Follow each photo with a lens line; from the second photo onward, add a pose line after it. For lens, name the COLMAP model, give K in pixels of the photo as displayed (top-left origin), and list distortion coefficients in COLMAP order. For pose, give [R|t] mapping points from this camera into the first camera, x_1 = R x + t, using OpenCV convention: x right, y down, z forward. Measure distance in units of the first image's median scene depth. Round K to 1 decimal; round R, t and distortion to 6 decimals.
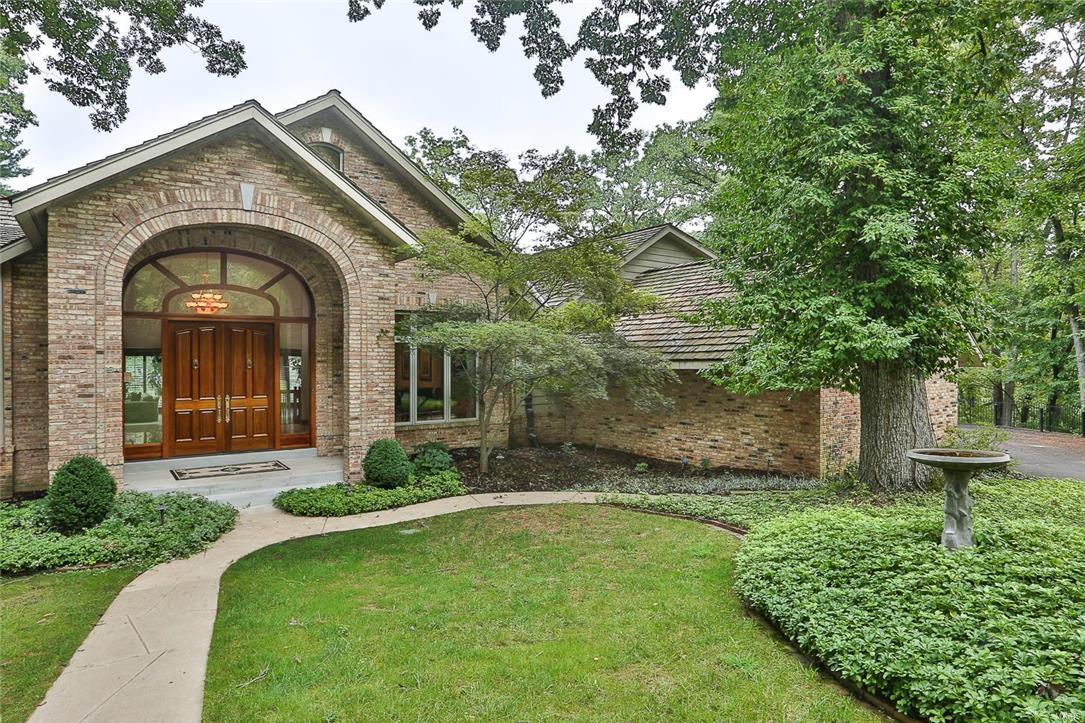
lens RADIAL K [[659.9, 0, 542.8], [0, 659.9, 359.1], [0, 0, 1]] dist [-0.042535, -0.000901]
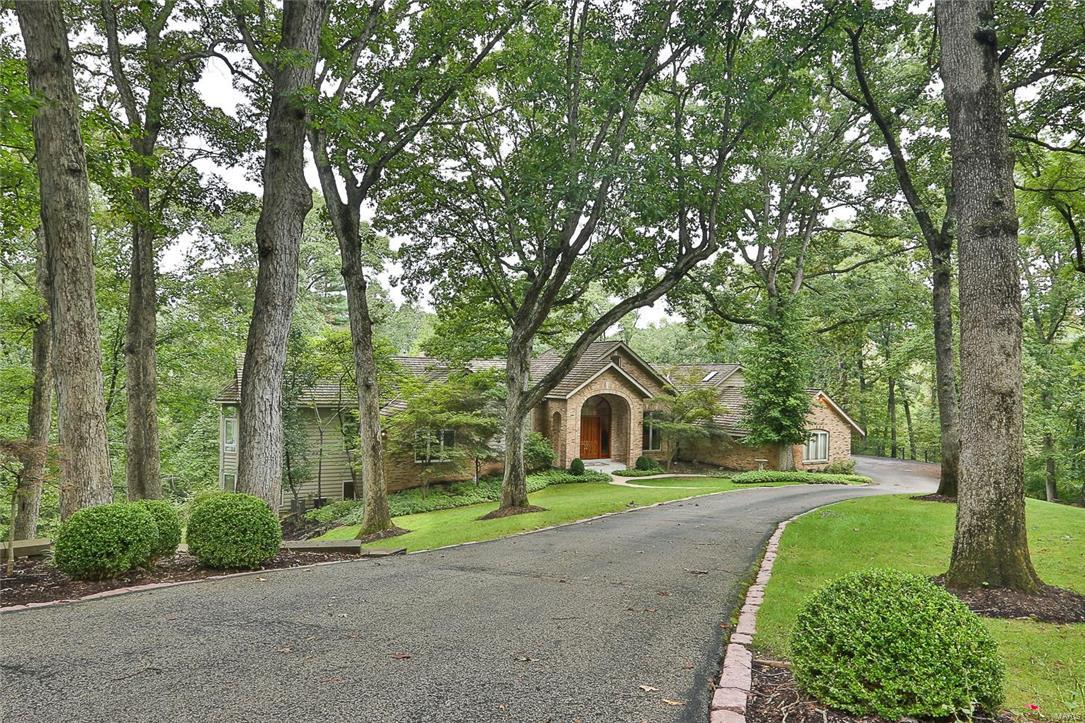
lens RADIAL K [[659.9, 0, 539.5], [0, 659.9, 362.3], [0, 0, 1]] dist [-0.042535, -0.000901]
pose [[0.987184, 0.021636, -0.158110, -0.217986], [-0.026965, 0.999136, -0.031636, -0.217194], [0.157289, 0.035494, 0.986915, -2.244958]]
